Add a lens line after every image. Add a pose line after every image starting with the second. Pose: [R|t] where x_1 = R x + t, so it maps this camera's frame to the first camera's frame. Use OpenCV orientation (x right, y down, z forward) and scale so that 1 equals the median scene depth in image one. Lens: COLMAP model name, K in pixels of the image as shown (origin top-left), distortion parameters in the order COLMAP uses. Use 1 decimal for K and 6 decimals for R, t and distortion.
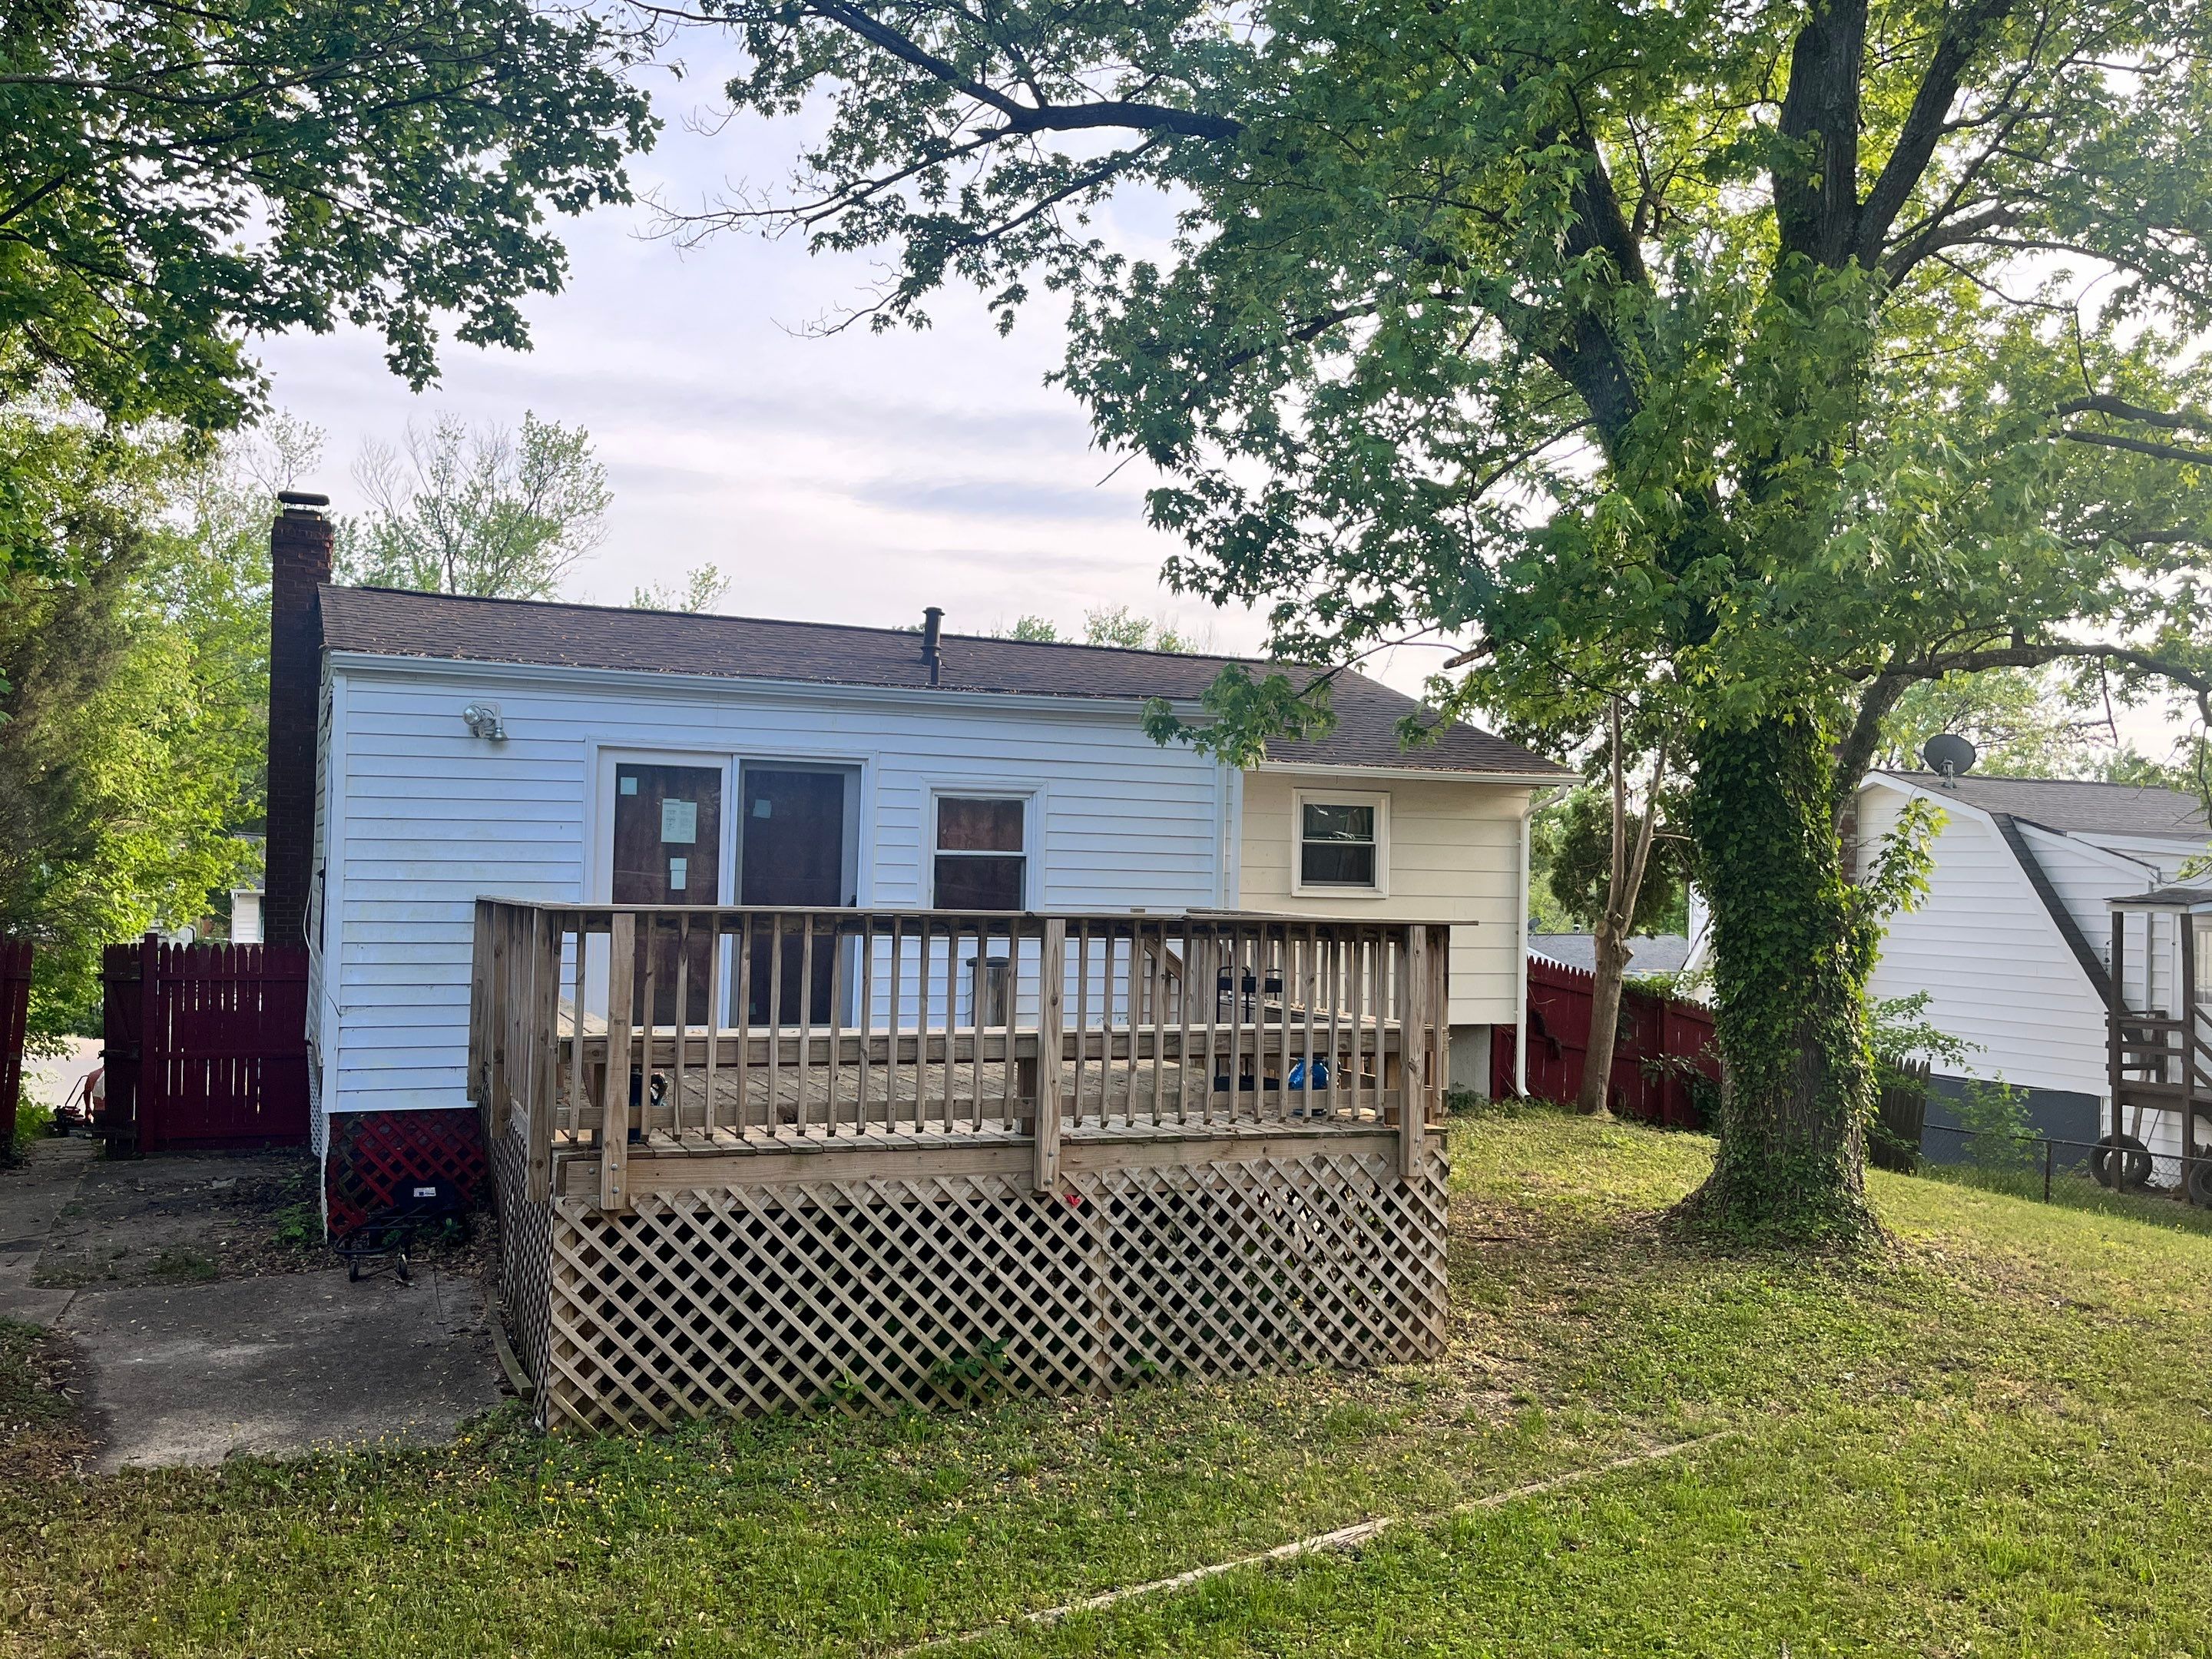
lens RADIAL K [[1885.9, 0, 1112.9], [0, 1885.9, 837.2], [0, 0, 1]] dist [0.039283, -0.035609]
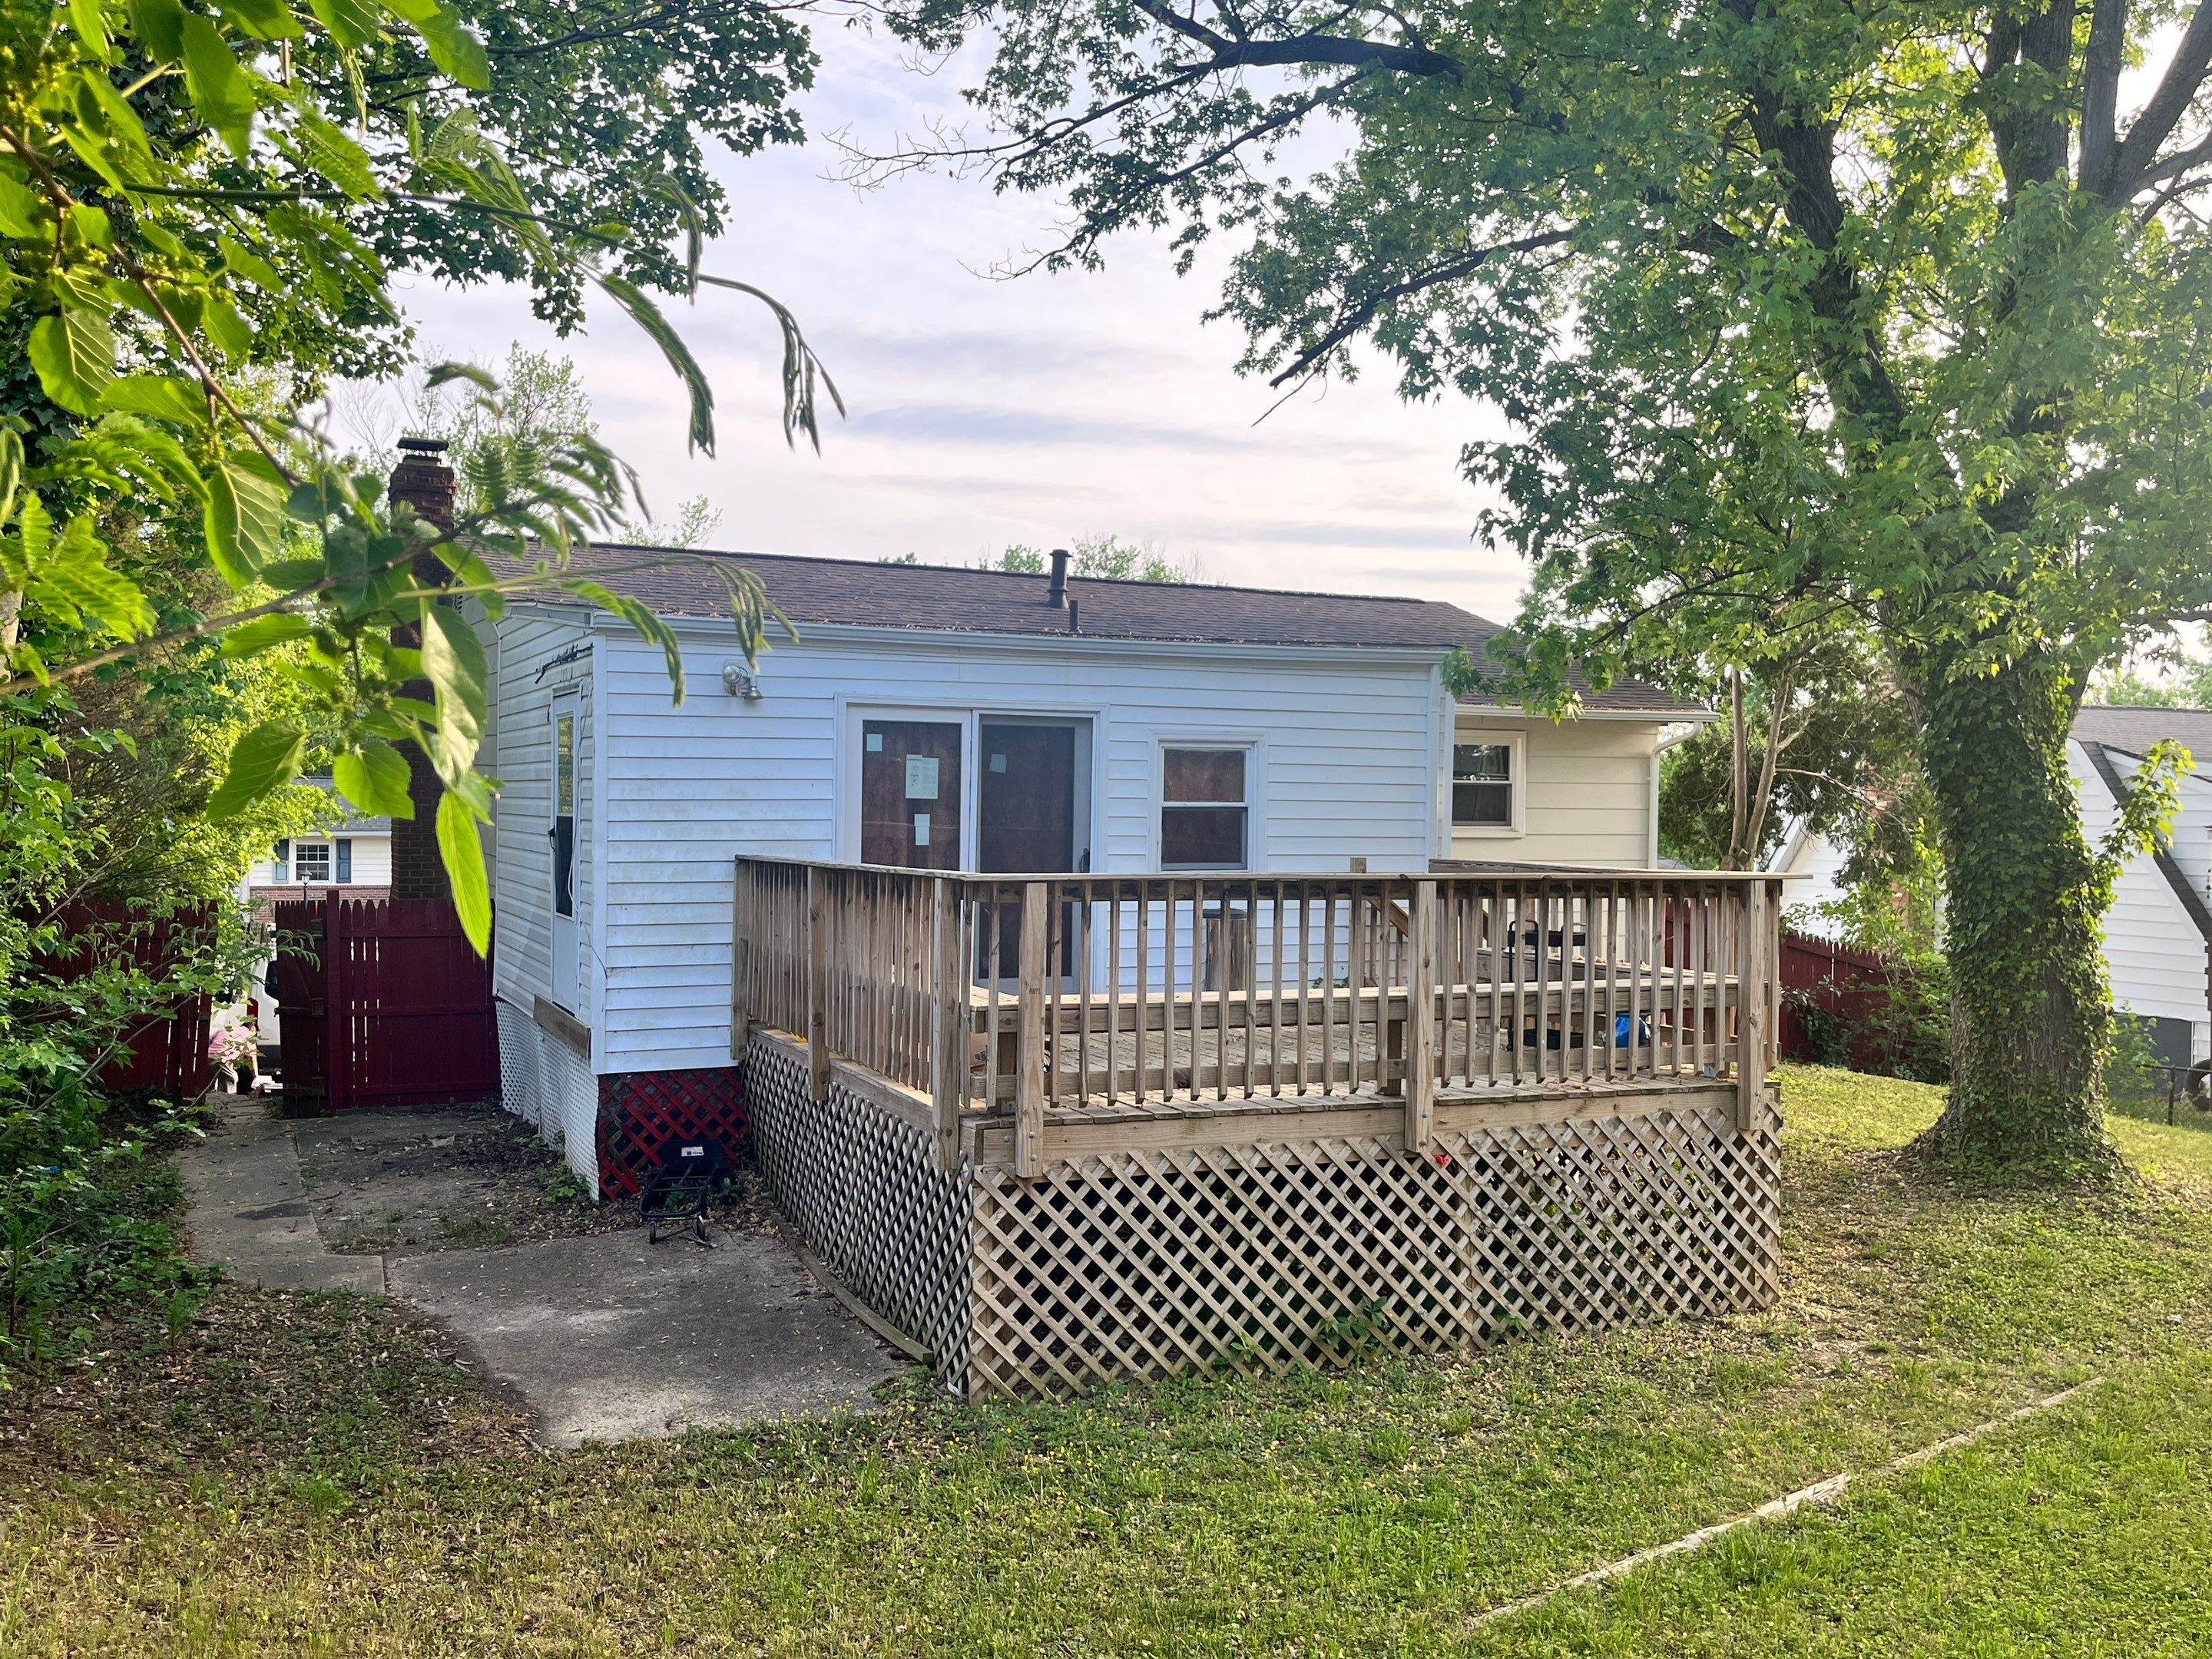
lens RADIAL K [[1885.9, 0, 1112.9], [0, 1885.9, 837.2], [0, 0, 1]] dist [0.039283, -0.035609]
pose [[0.999804, -0.011772, 0.015907, -0.194075], [0.011181, 0.999262, 0.036742, -0.015998], [-0.016328, -0.036557, 0.999198, 0.006304]]
